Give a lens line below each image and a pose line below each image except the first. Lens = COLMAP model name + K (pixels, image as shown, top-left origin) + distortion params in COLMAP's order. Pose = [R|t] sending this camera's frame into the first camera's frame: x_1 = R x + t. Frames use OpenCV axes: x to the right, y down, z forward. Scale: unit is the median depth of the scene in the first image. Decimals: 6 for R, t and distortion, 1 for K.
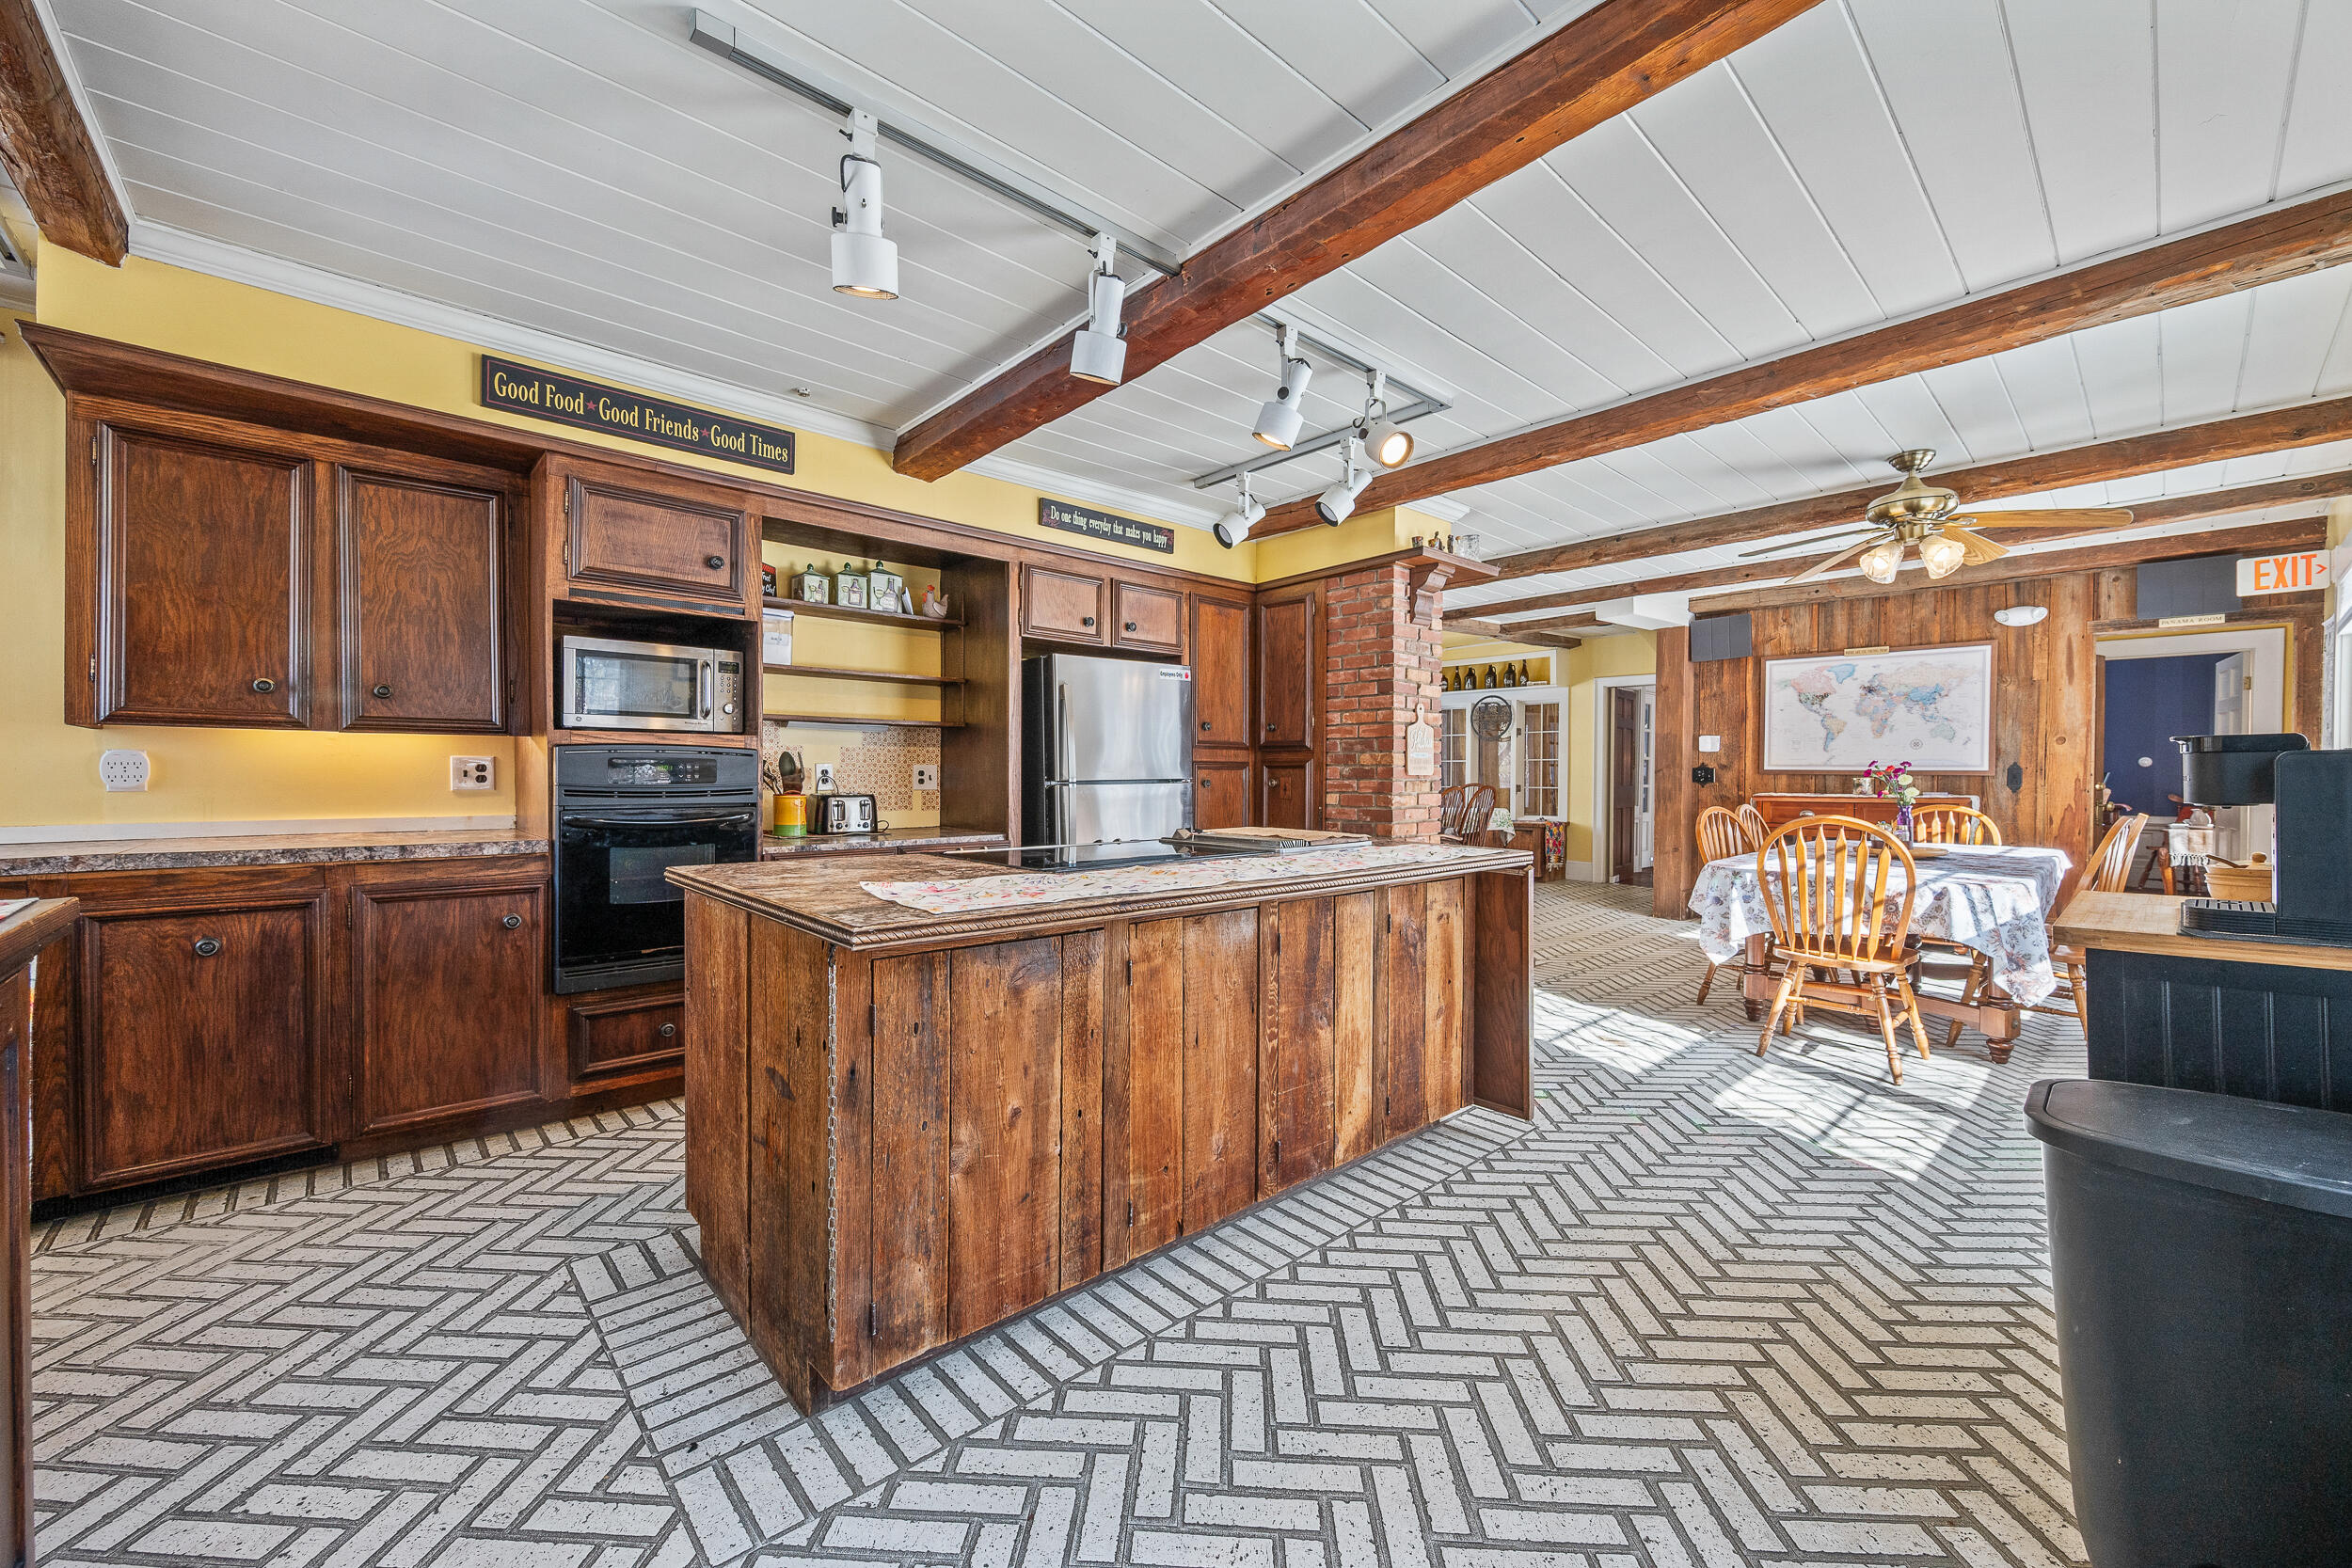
lens RADIAL K [[920.4, 0, 1176.0], [0, 920.4, 784.0], [0, 0, 1]] dist [0.000693, 0.000077]
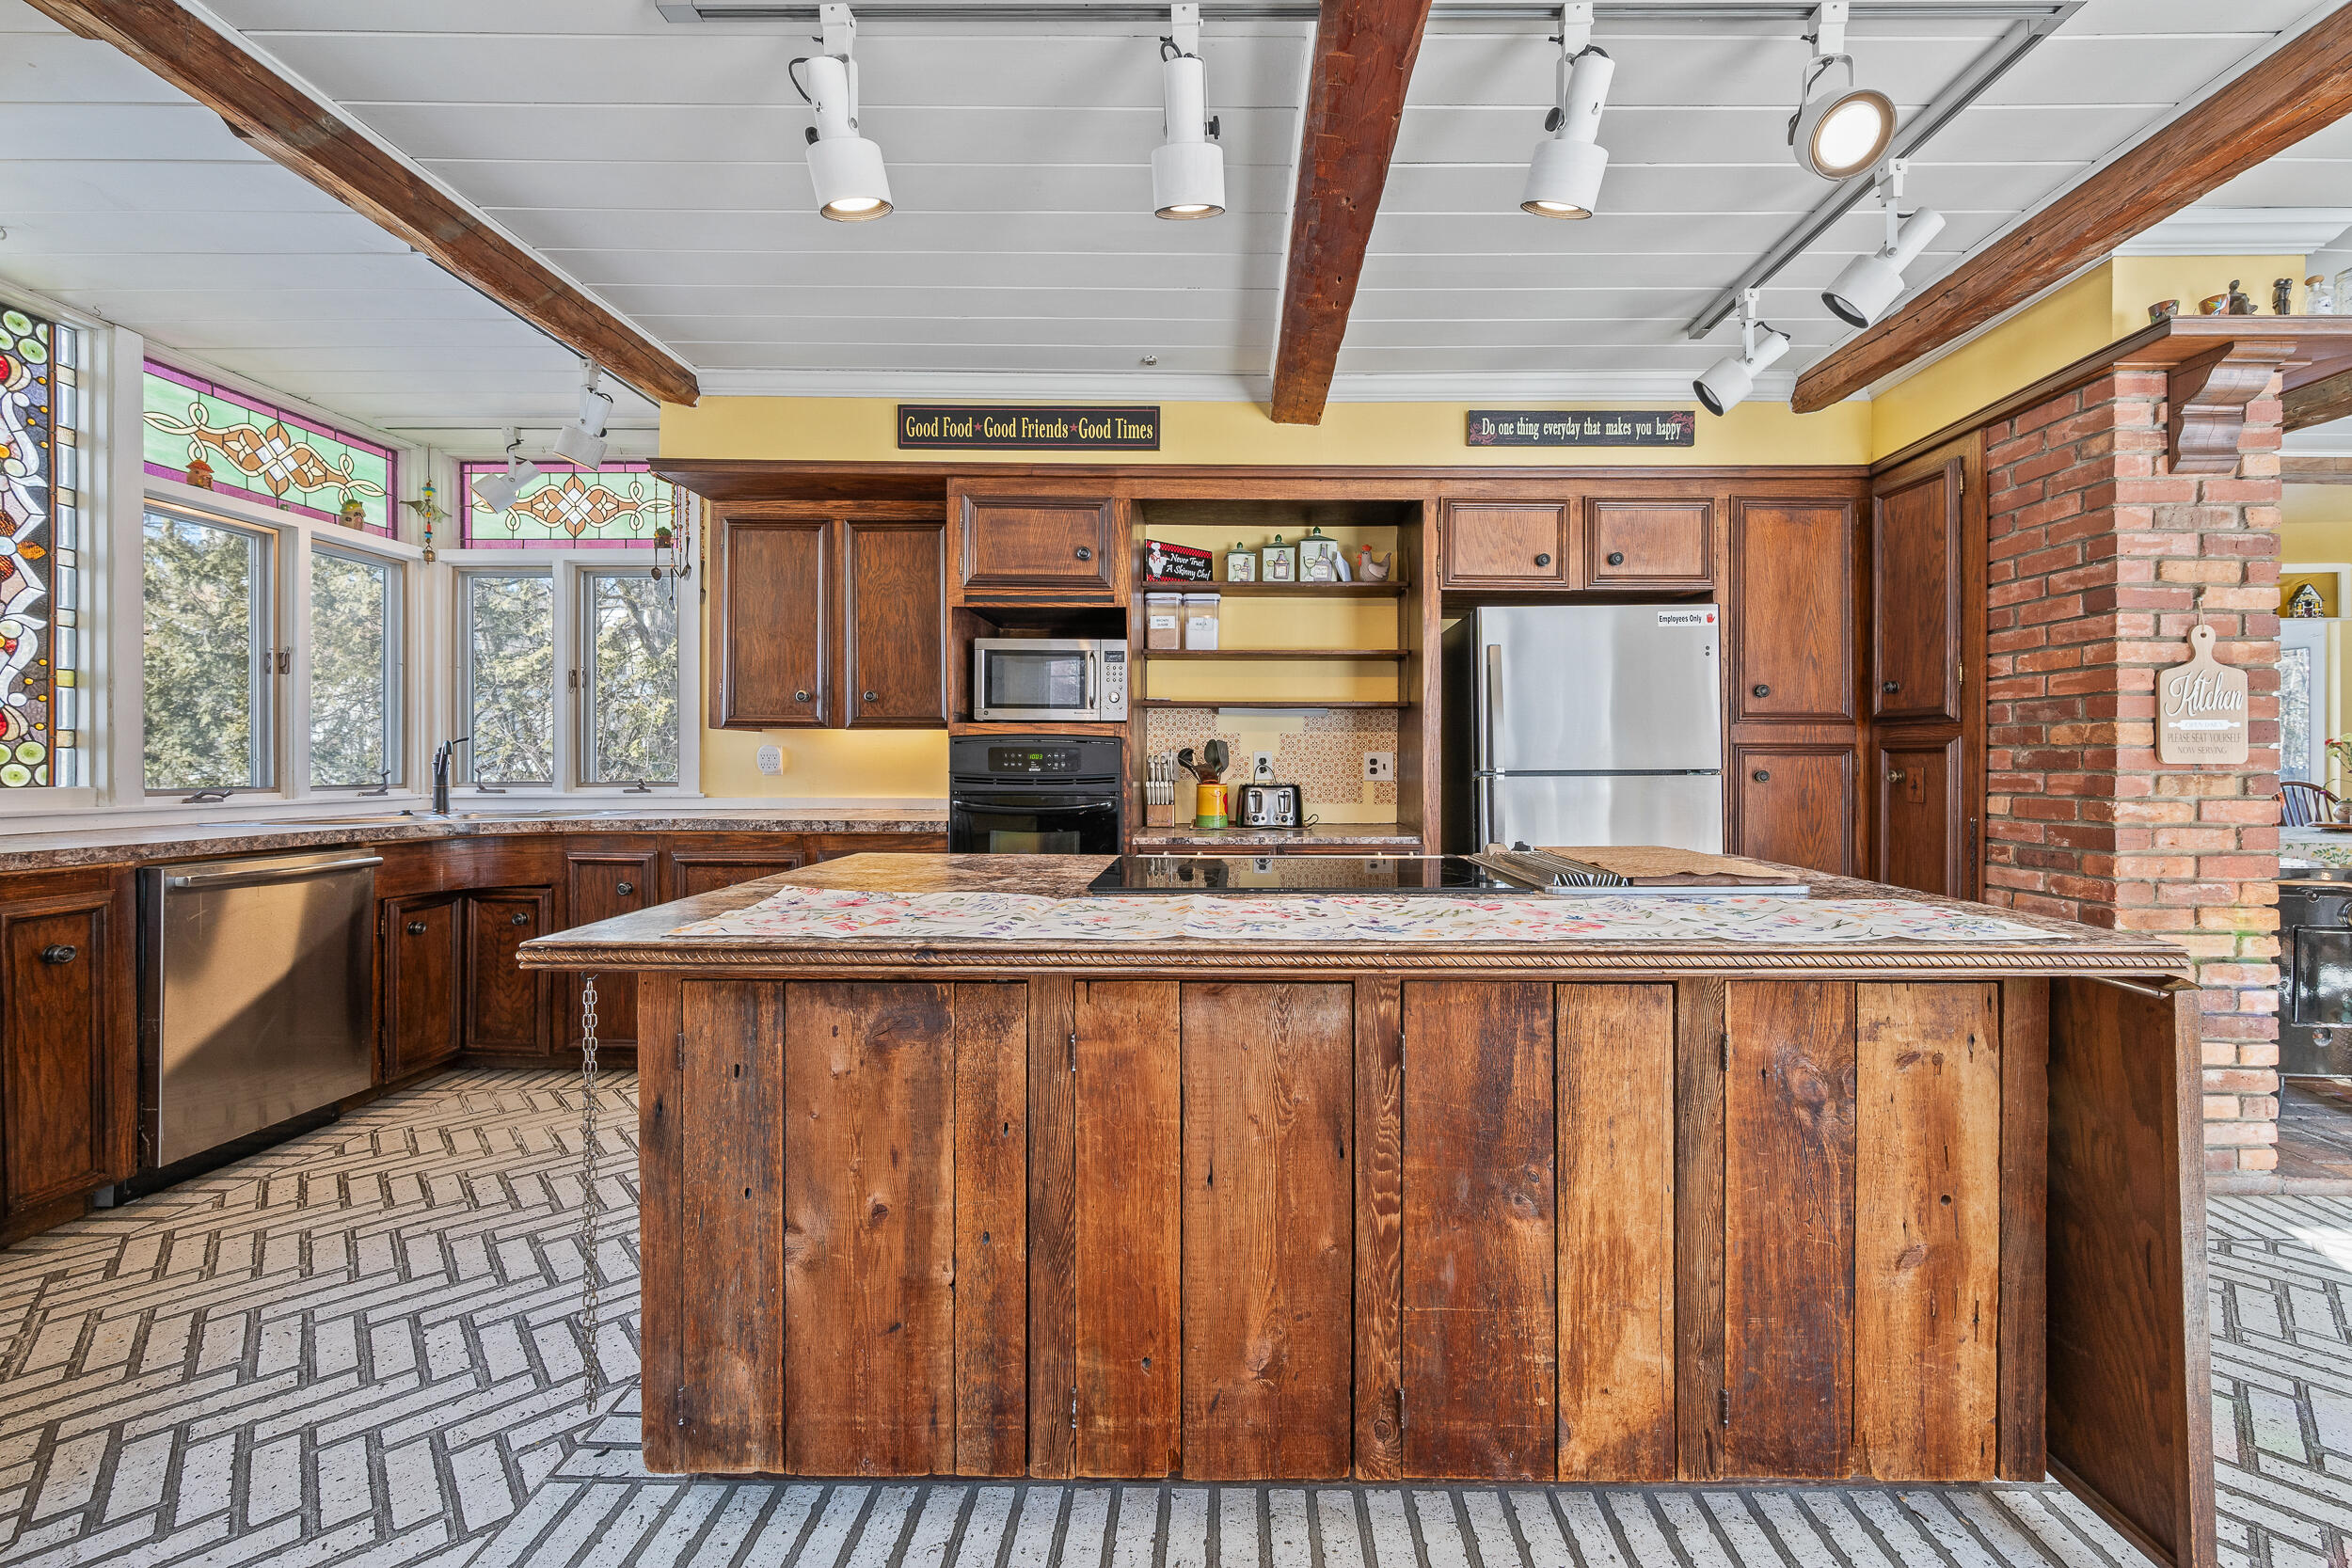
lens RADIAL K [[942.3, 0, 1183.3], [0, 942.3, 764.5], [0, 0, 1]] dist [-0.000283, -0.000353]
pose [[0.737509, 0.000311, -0.675338, 0.219388], [-0.006791, 0.999953, -0.006957, -0.001709], [0.675304, 0.009717, 0.737476, 0.246122]]
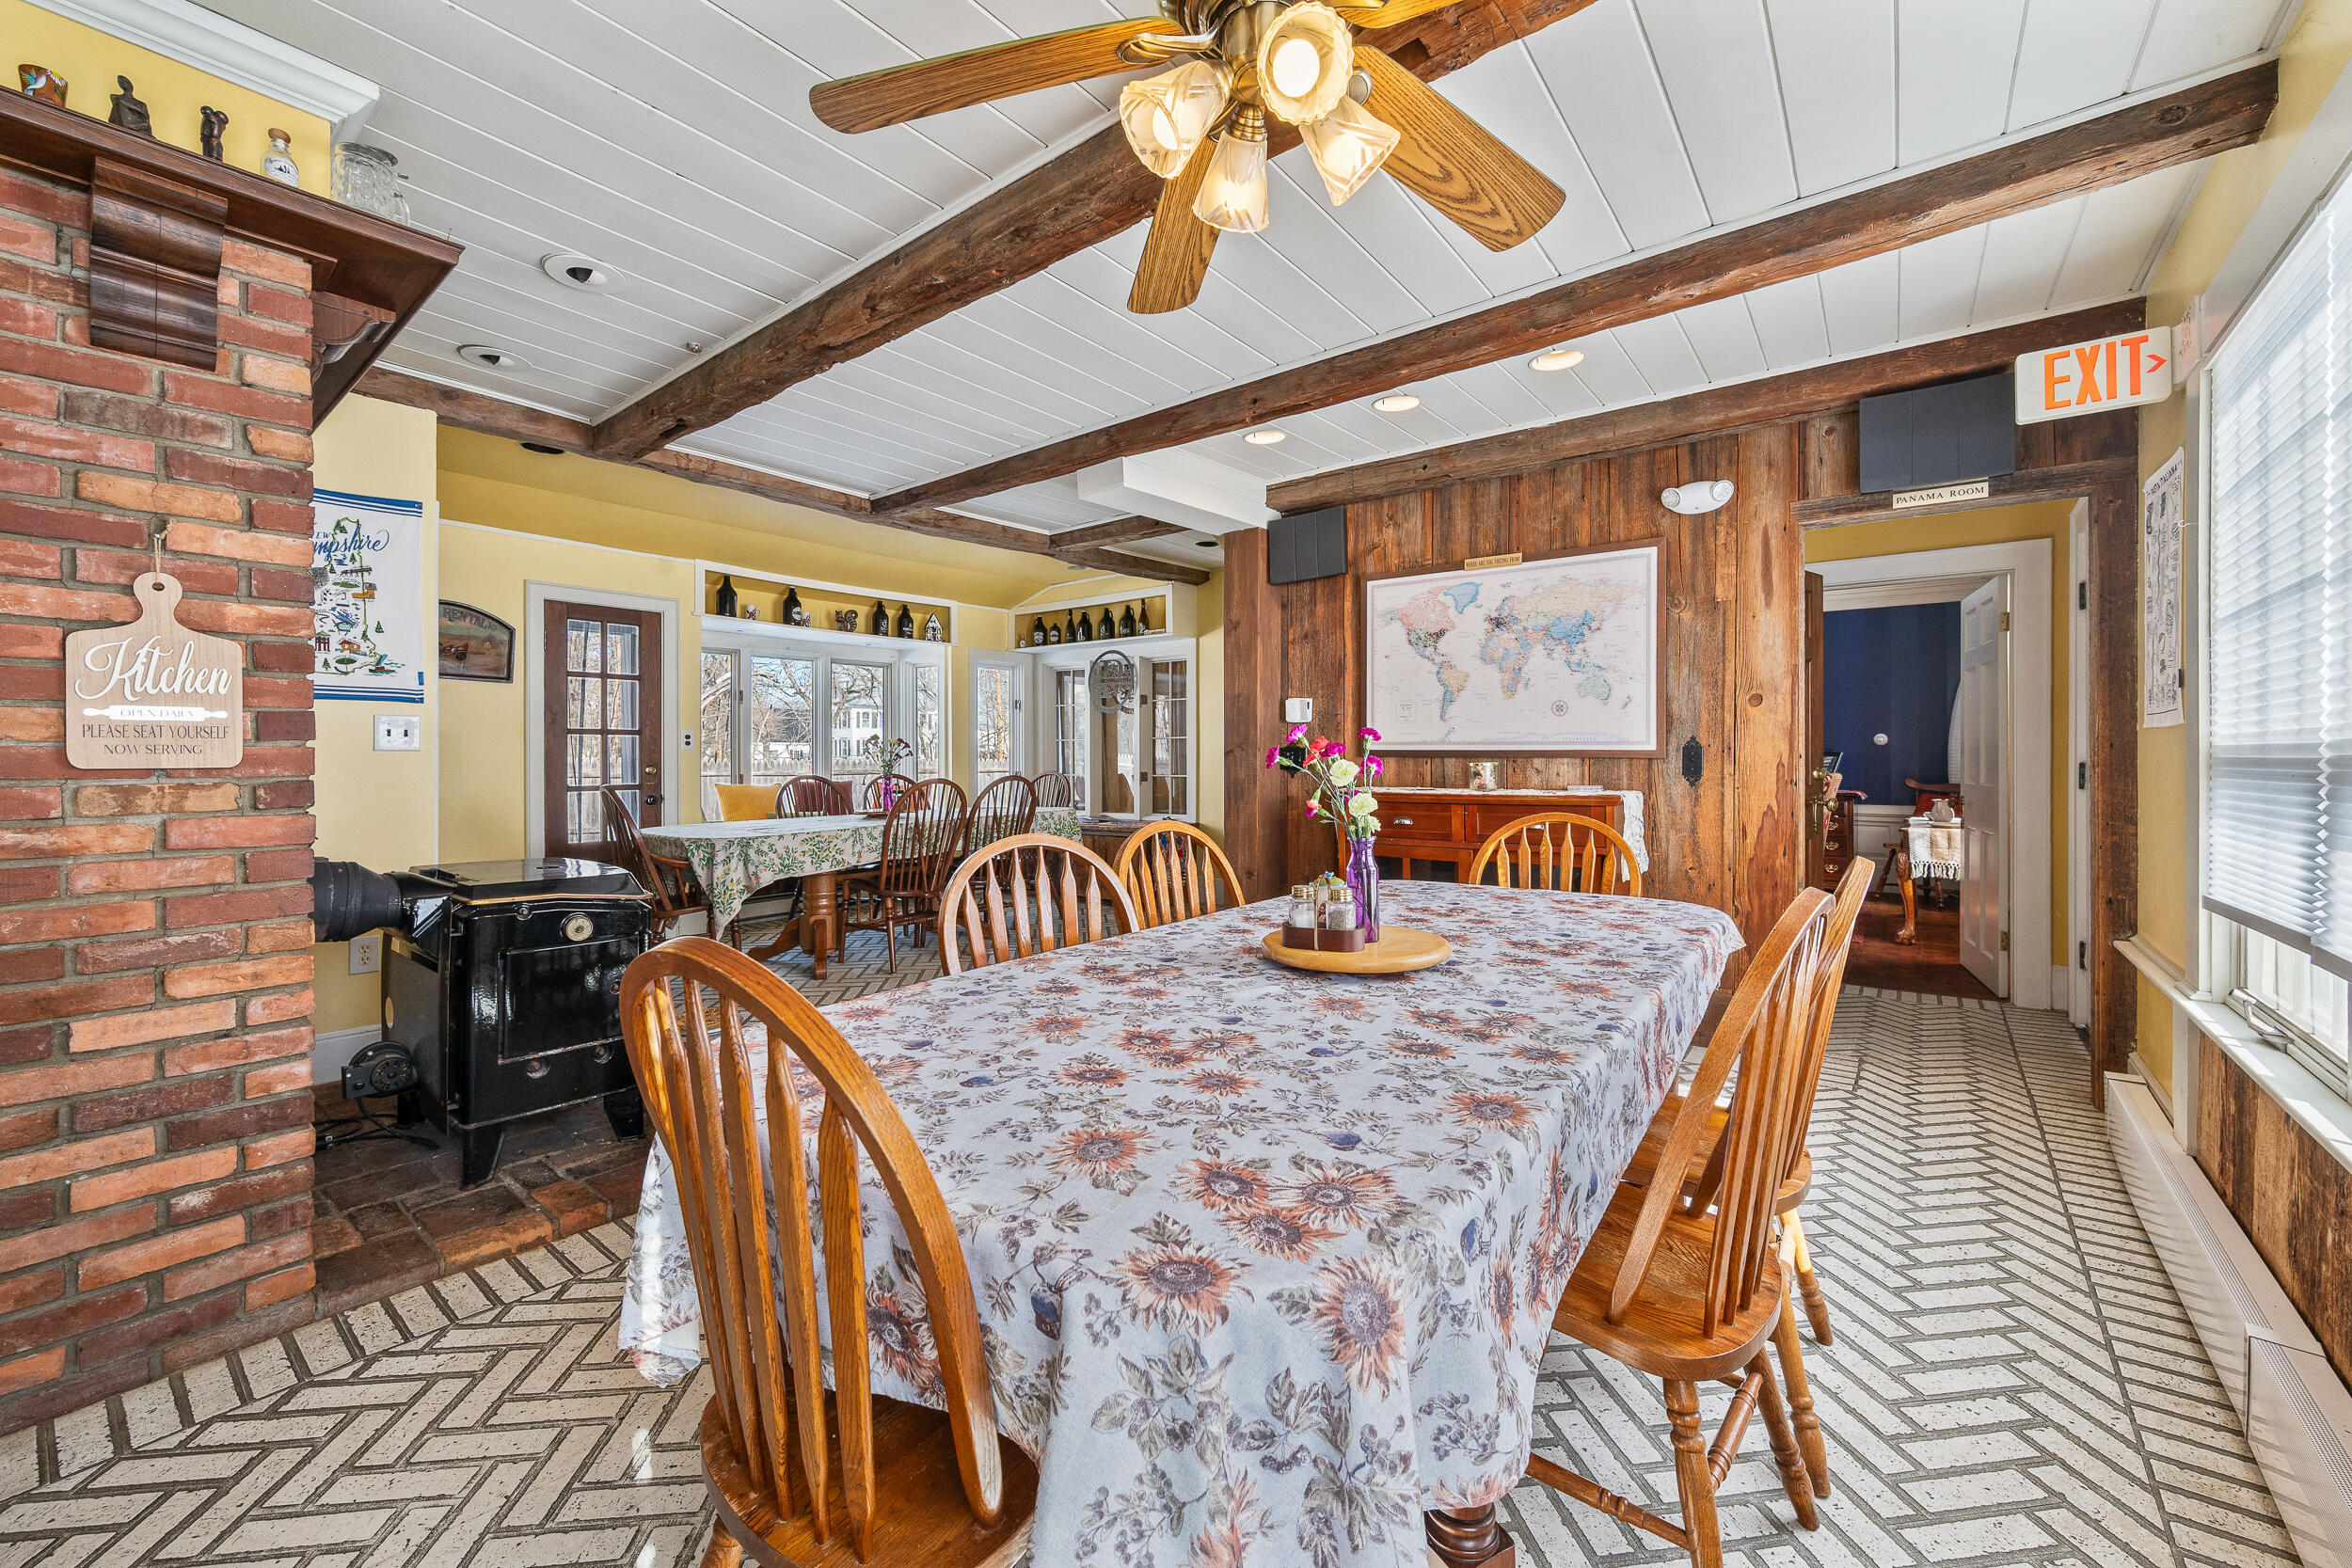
lens RADIAL K [[931.4, 0, 1179.7], [0, 931.4, 759.5], [0, 0, 1]] dist [-0.000203, -0.000193]
pose [[0.986884, -0.004921, 0.161358, 0.667246], [0.006185, 0.999954, -0.007335, -0.008316], [-0.161314, 0.008237, 0.986869, 0.624896]]
